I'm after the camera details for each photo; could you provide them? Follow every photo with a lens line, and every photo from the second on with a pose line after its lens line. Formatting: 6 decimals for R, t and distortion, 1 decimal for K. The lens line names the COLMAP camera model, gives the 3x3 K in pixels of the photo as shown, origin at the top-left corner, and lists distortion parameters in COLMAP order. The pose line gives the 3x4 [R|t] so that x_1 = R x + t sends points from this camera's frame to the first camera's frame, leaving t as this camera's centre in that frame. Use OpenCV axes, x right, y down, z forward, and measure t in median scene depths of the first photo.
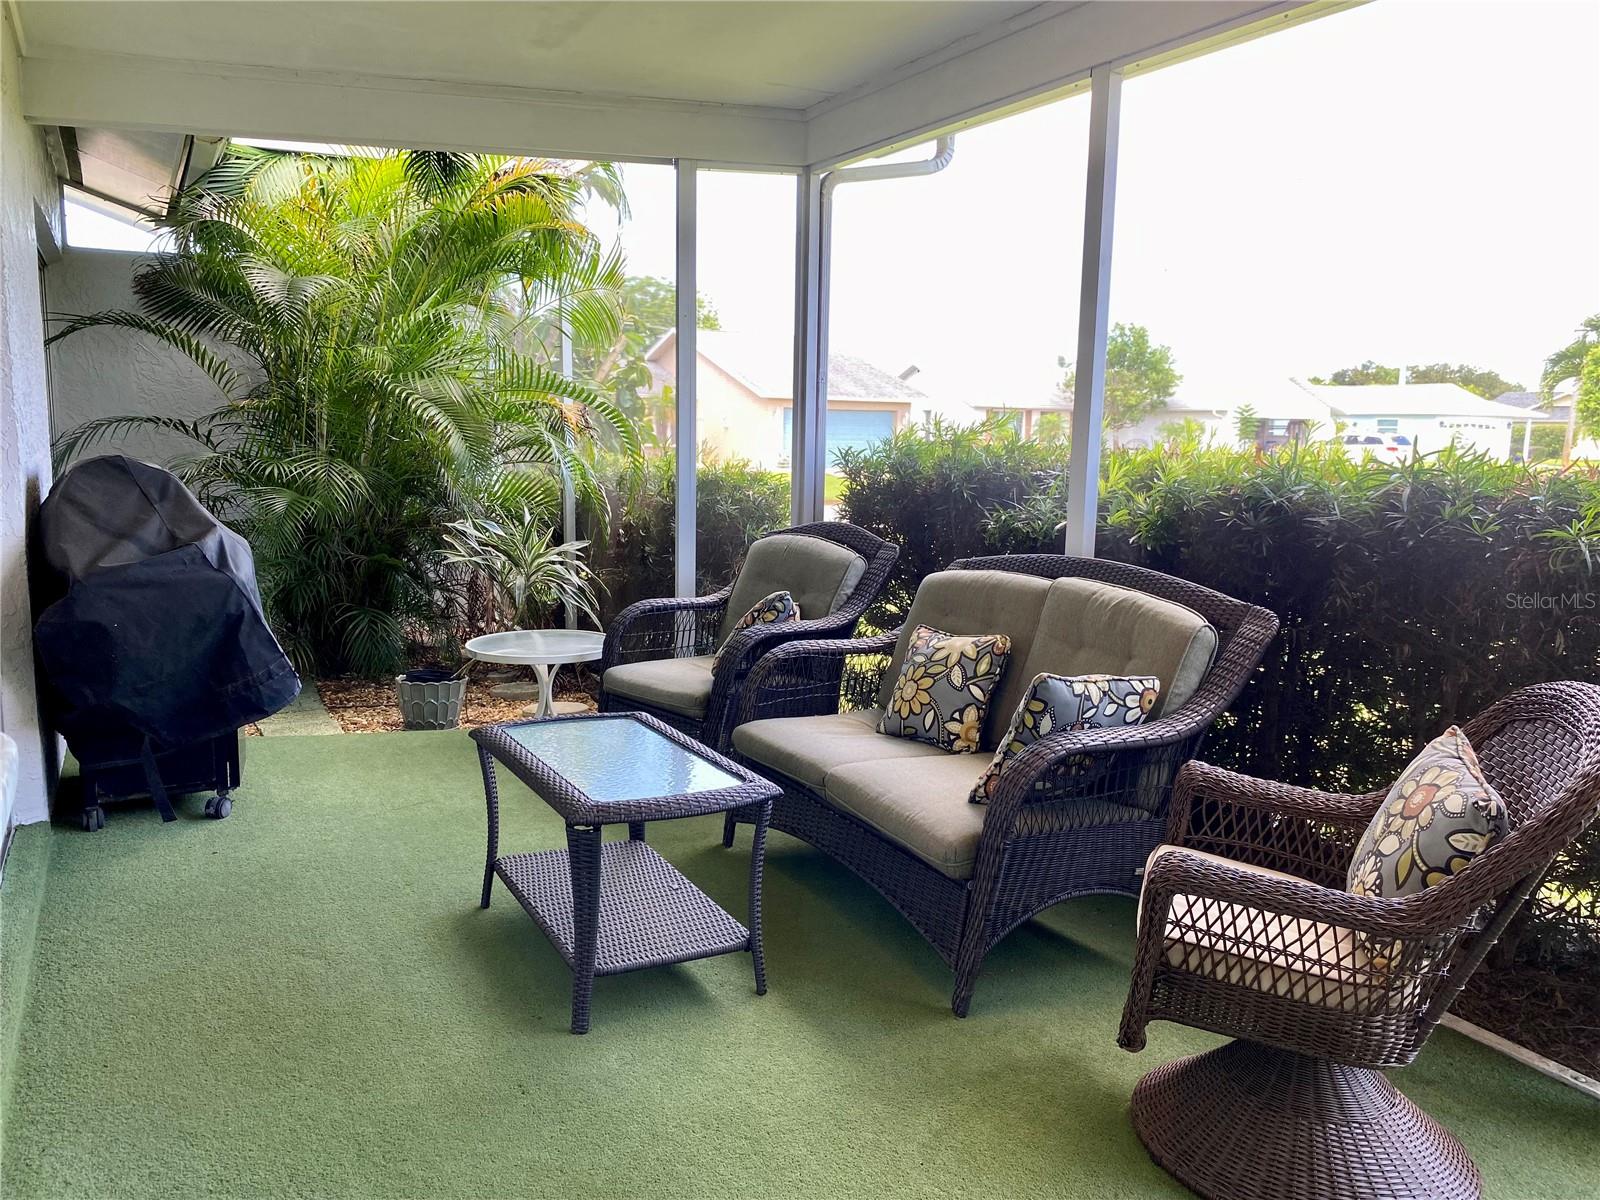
lens RADIAL K [[1245.1, 0, 796.4], [0, 1245.1, 603.3], [0, 0, 1]] dist [0.006698, 0.022646]
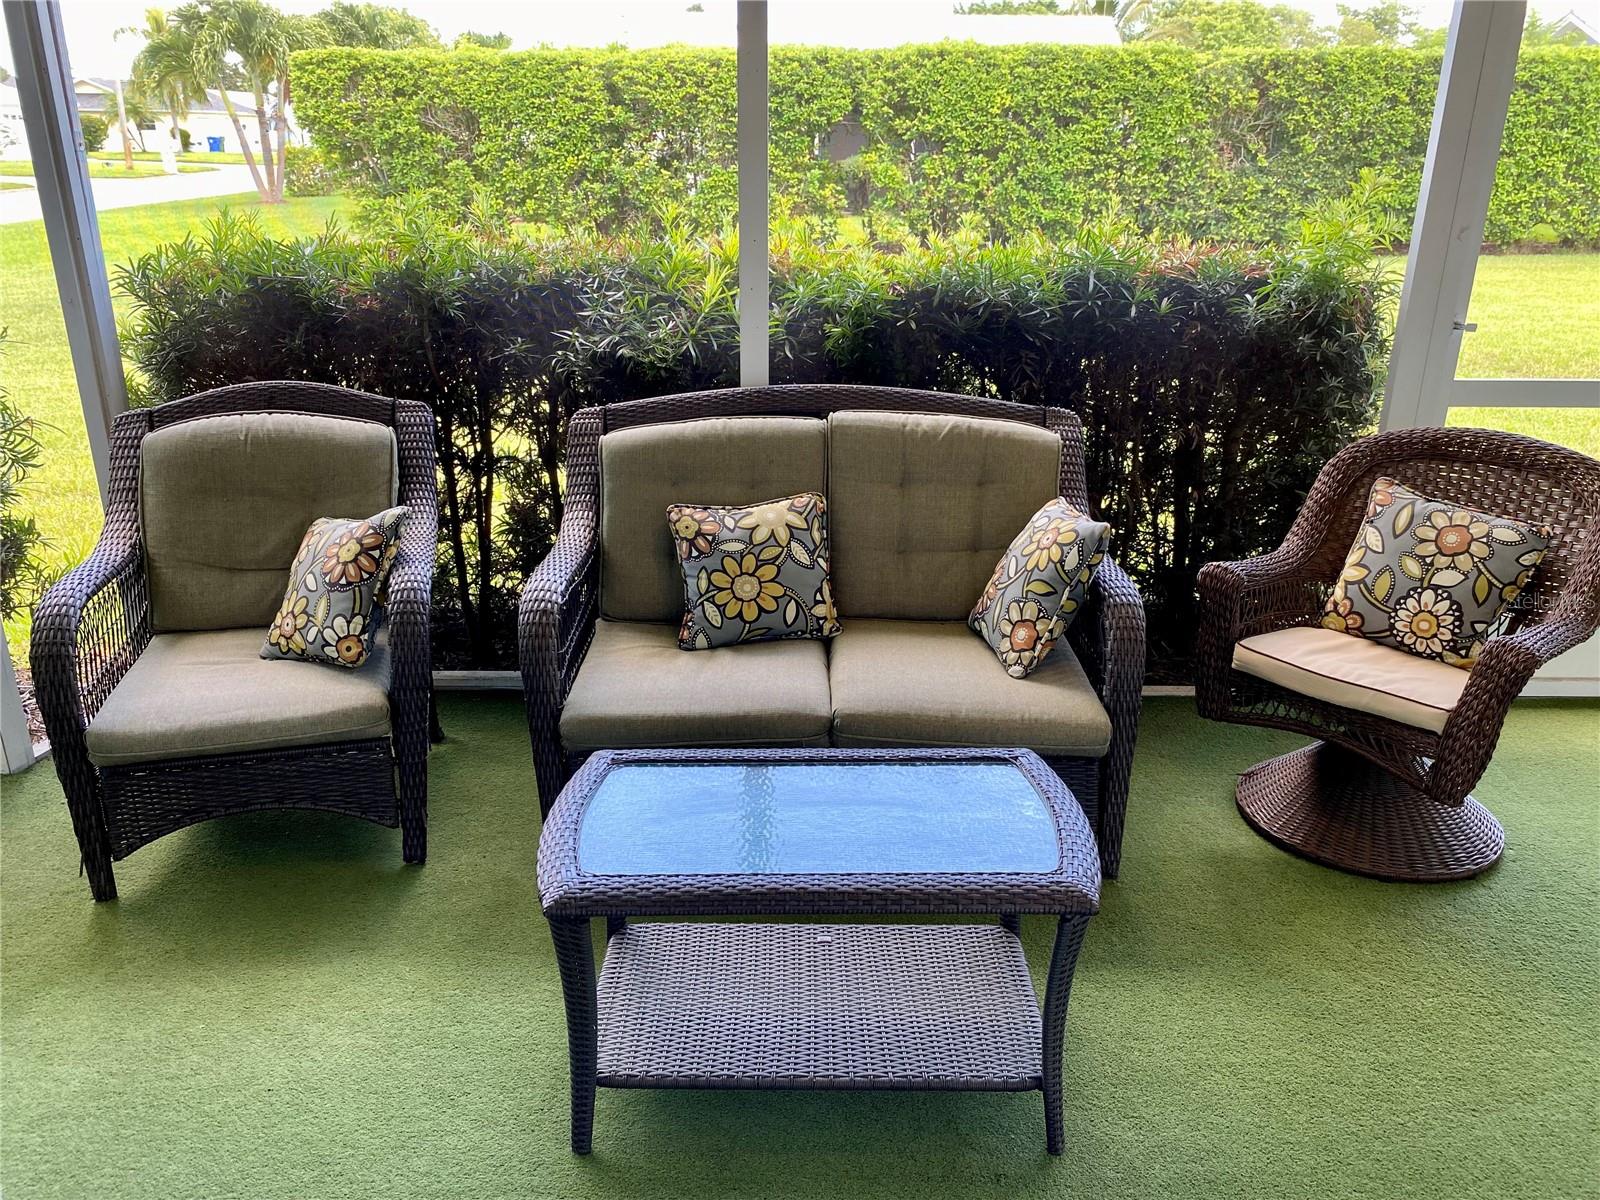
lens RADIAL K [[1245.1, 0, 796.1], [0, 1245.1, 595.2], [0, 0, 1]] dist [0.006698, 0.022646]
pose [[0.461761, -0.326491, 0.824731, -0.592208], [0.127205, 0.944557, 0.302706, -0.175172], [-0.877836, -0.034868, 0.477691, 0.600908]]
